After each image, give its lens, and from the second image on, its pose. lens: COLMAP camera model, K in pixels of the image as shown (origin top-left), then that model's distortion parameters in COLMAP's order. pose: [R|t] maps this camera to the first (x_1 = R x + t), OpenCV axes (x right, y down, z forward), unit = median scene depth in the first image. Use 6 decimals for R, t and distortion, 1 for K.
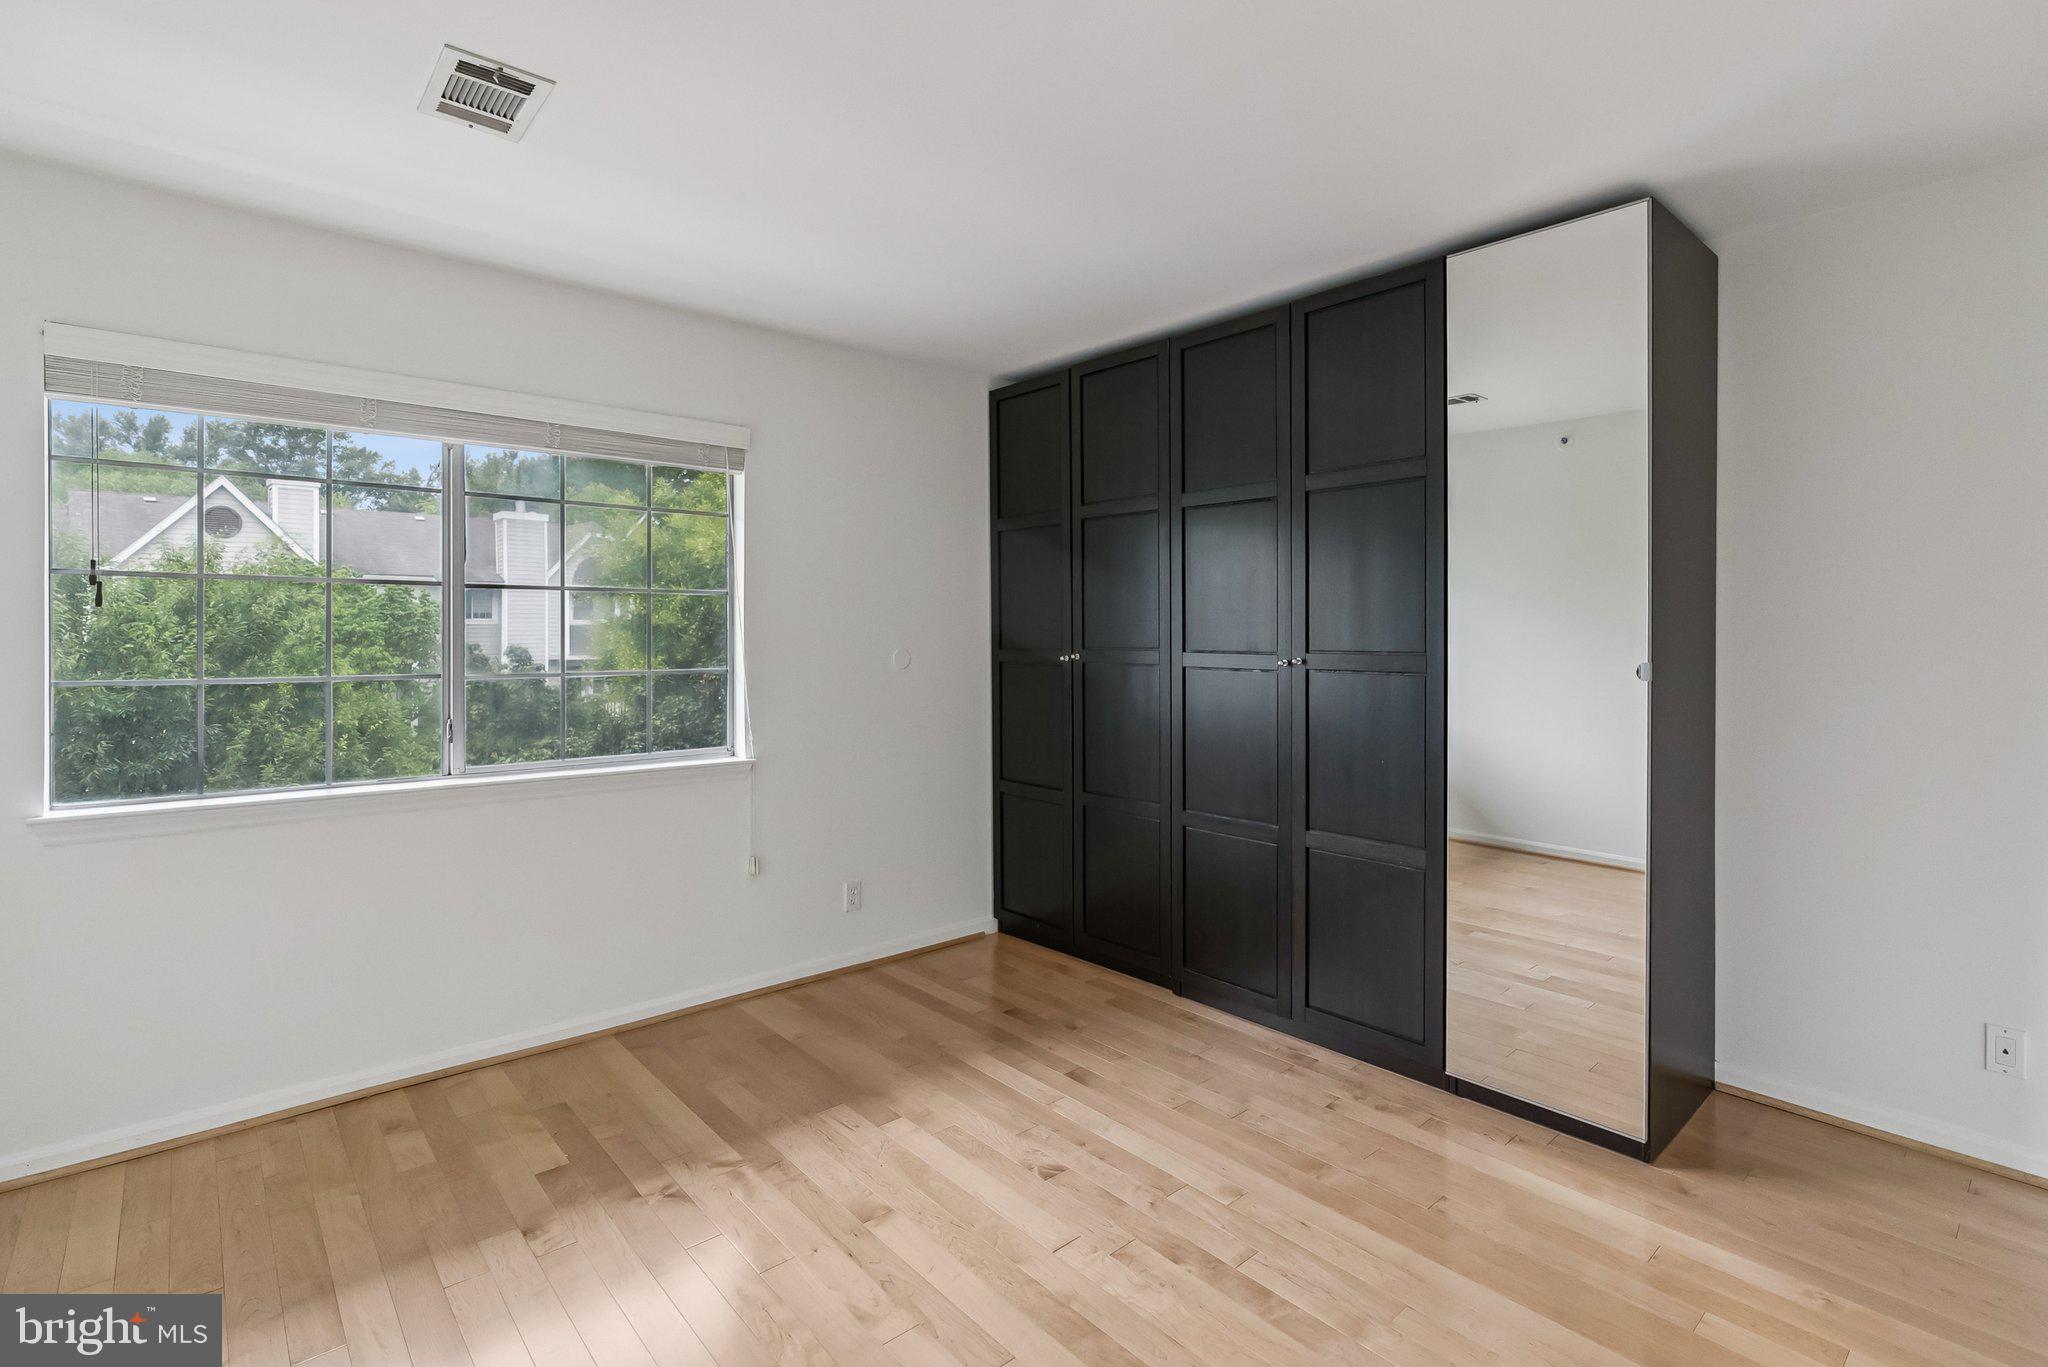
lens RADIAL K [[955.3, 0, 1030.5], [0, 955.3, 648.2], [0, 0, 1]] dist [-0.003254, -0.000547]
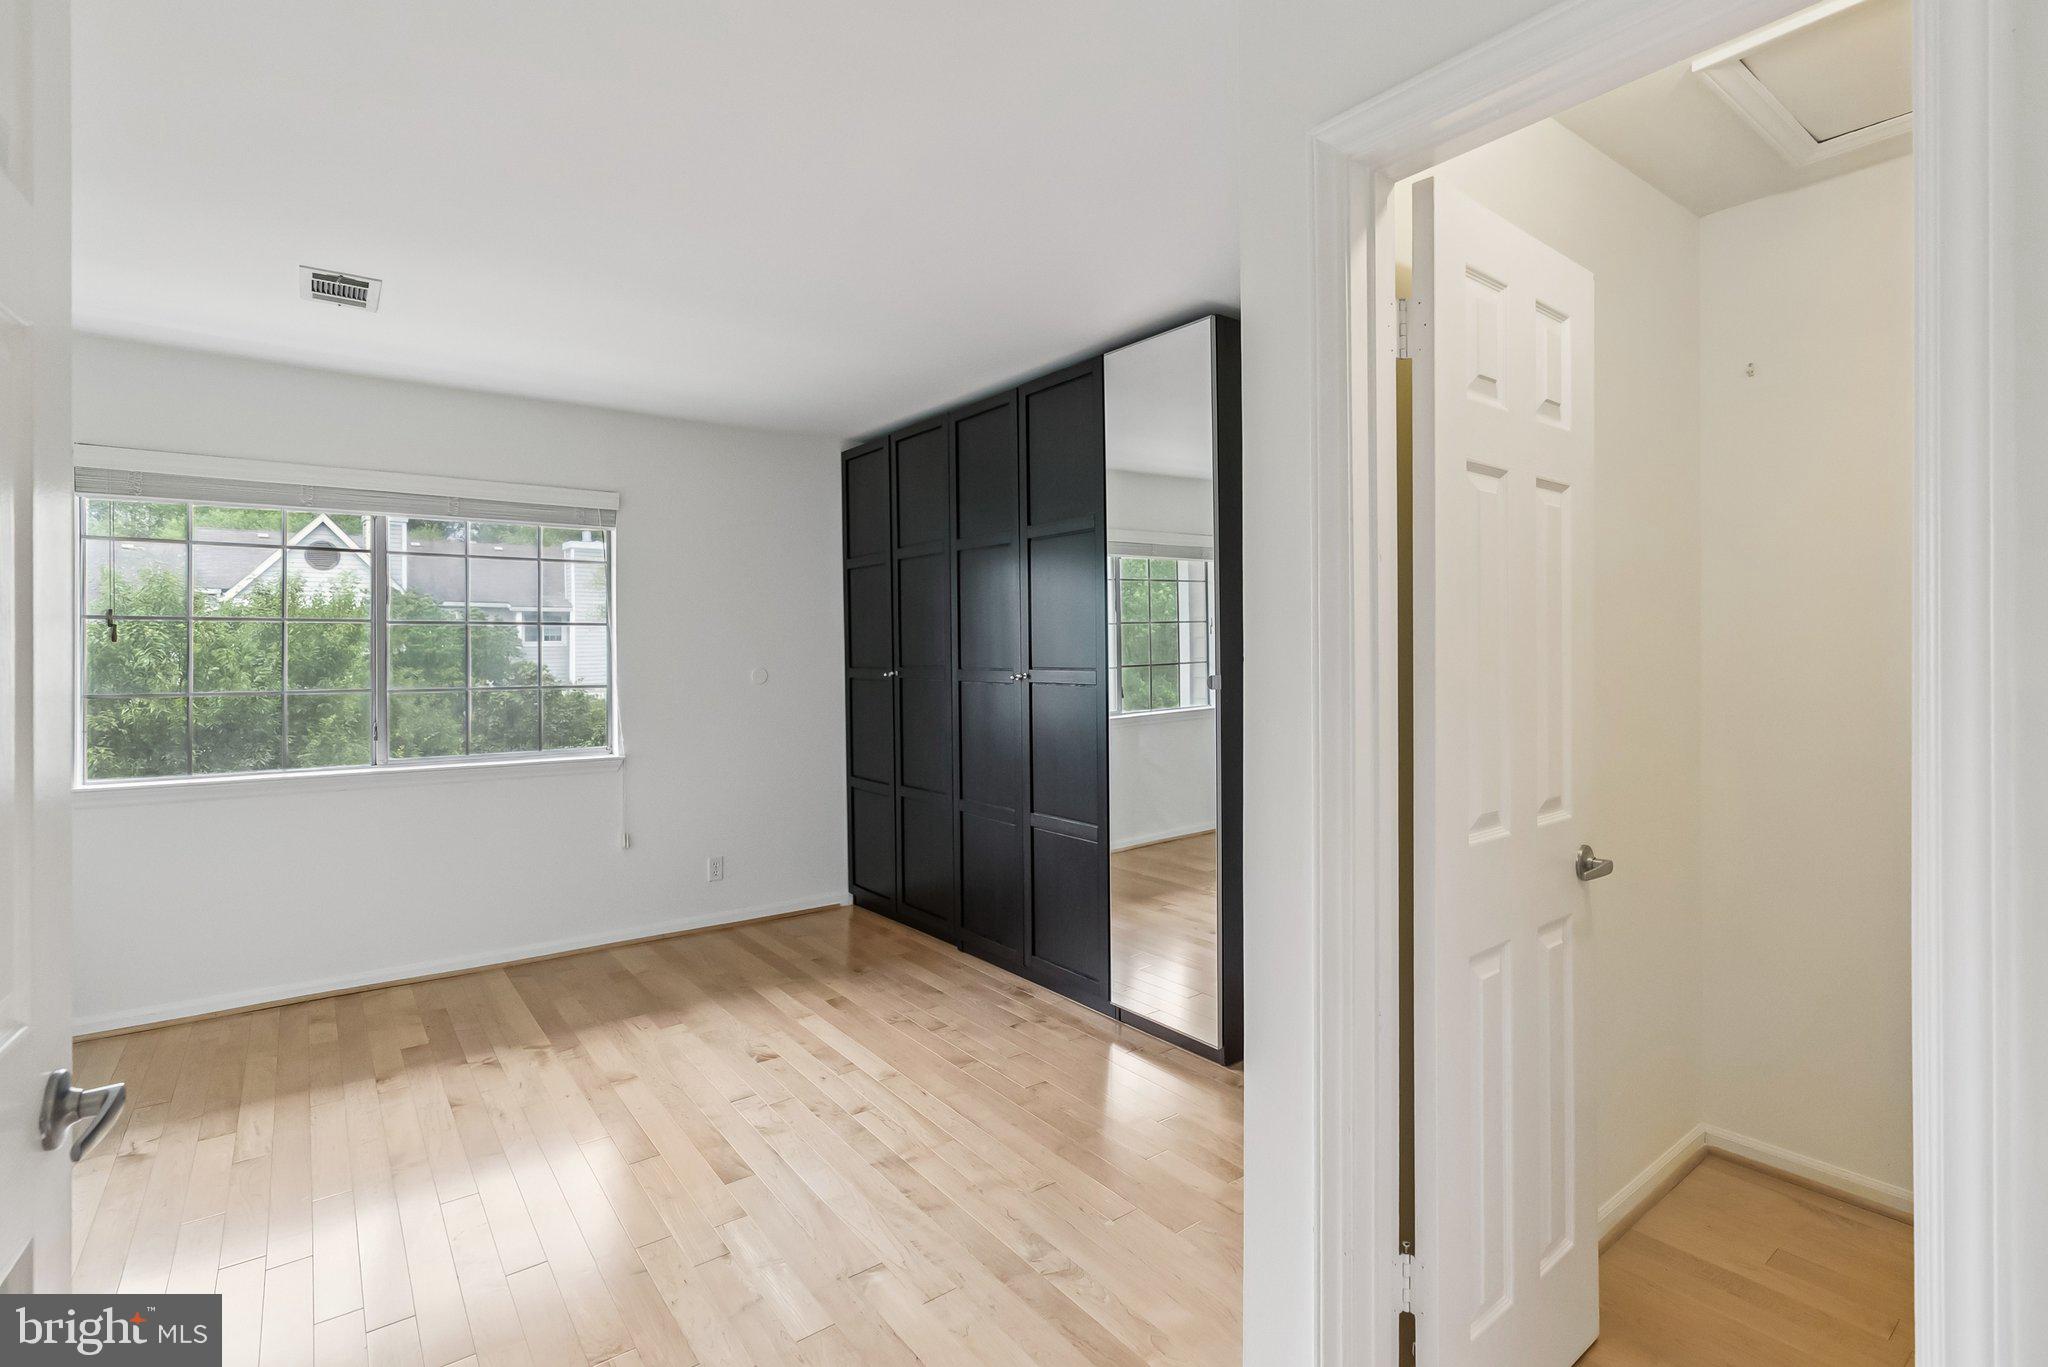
lens RADIAL K [[957.3, 0, 1024.3], [0, 957.3, 659.8], [0, 0, 1]] dist [-0.003361, 0.000522]
pose [[0.996522, -0.006049, -0.083114, 0.387434], [0.005510, 0.999962, -0.006708, 0.001183], [0.083152, 0.006227, 0.996517, -0.240530]]
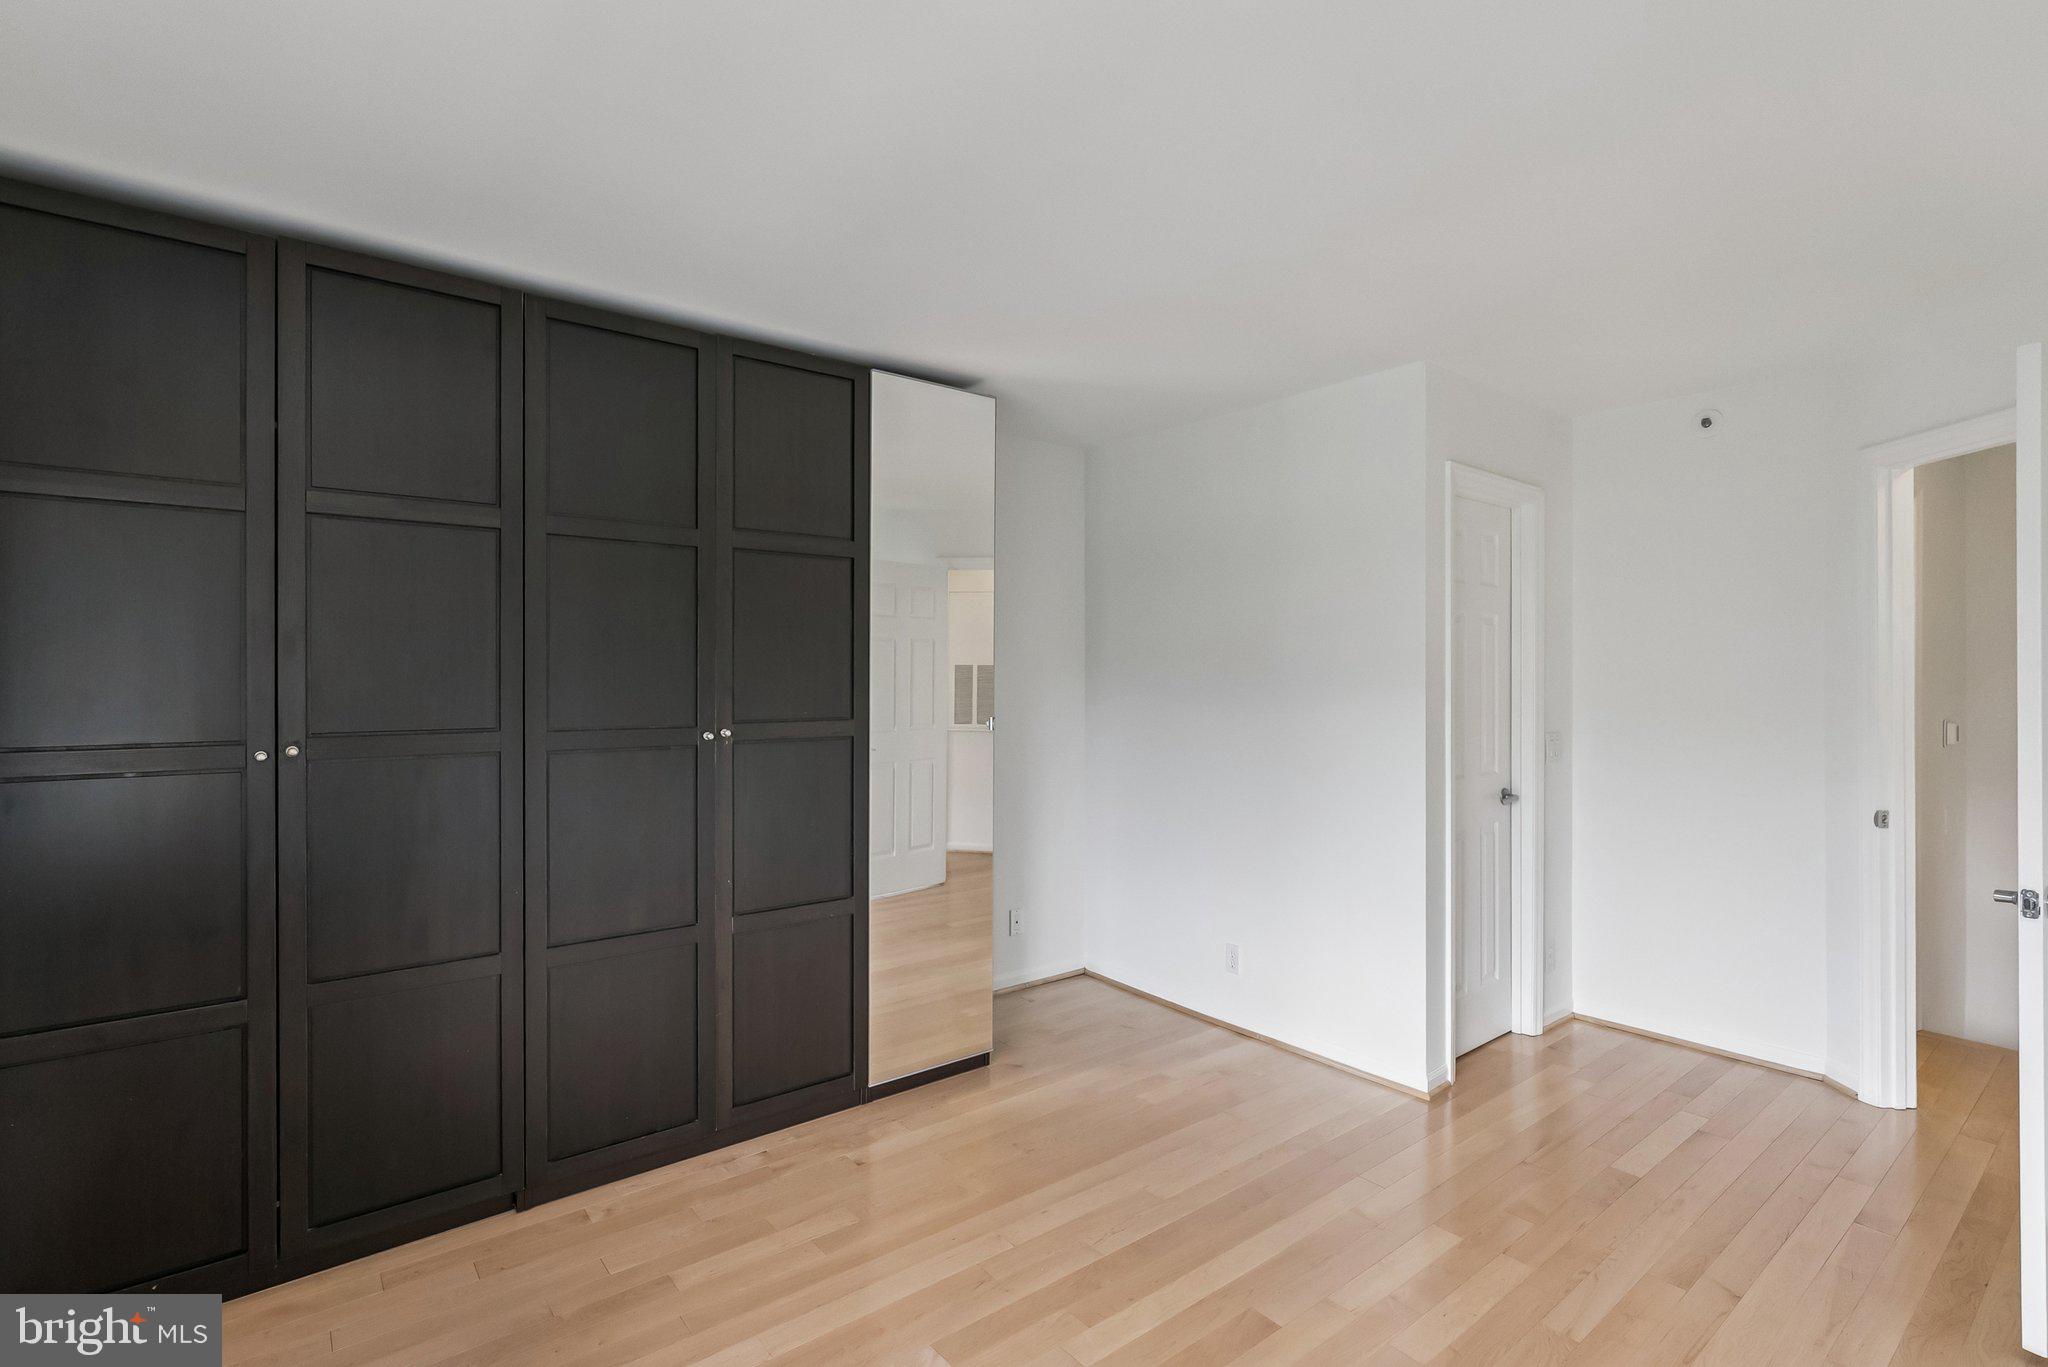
lens RADIAL K [[979.6, 0, 1021.4], [0, 979.6, 689.9], [0, 0, 1]] dist [-0.004798, 0.000135]
pose [[0.051799, -0.014765, 0.998548, -0.633660], [0.010099, 0.999847, 0.014261, -0.038356], [-0.998606, 0.009345, 0.051940, 0.670800]]
